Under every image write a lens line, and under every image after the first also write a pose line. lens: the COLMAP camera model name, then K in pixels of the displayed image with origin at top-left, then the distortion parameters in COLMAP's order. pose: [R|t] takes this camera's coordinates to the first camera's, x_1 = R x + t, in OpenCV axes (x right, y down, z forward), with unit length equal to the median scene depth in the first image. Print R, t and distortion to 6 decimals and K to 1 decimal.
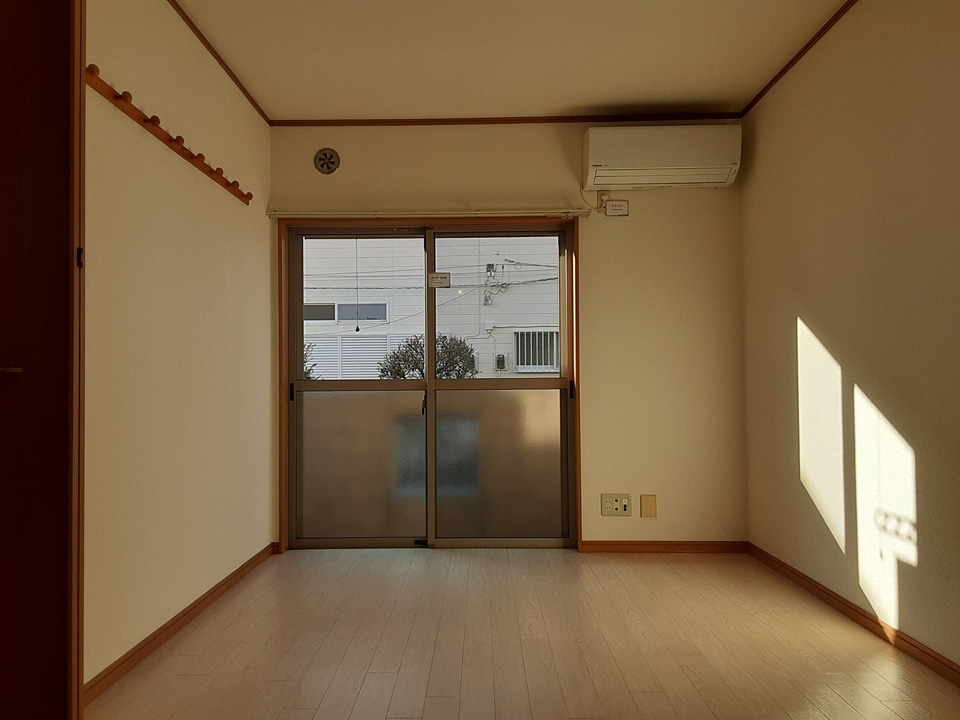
lens RADIAL K [[799.4, 0, 480.0], [0, 799.4, 360.0], [0, 0, 1]] dist [-0.000073, -0.008889]
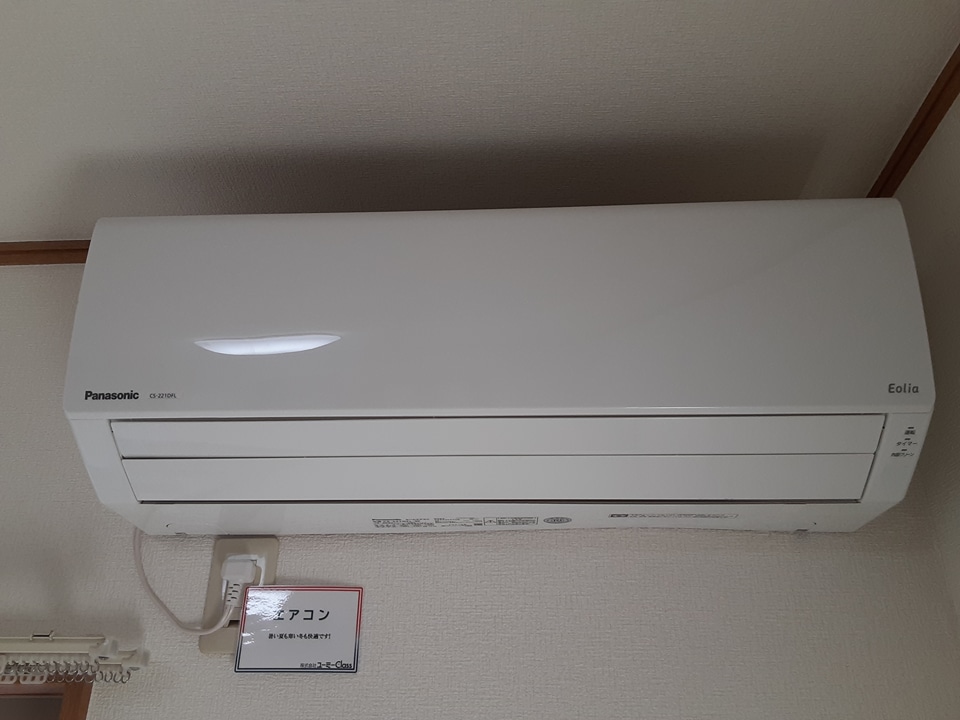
lens RADIAL K [[799.4, 0, 480.0], [0, 799.4, 360.0], [0, 0, 1]] dist [-0.000073, -0.008889]
pose [[0.997849, -0.001493, -0.065532, 0.229195], [-0.025778, 0.910249, -0.413258, -0.171028], [0.060268, 0.414059, 0.908253, 0.802788]]
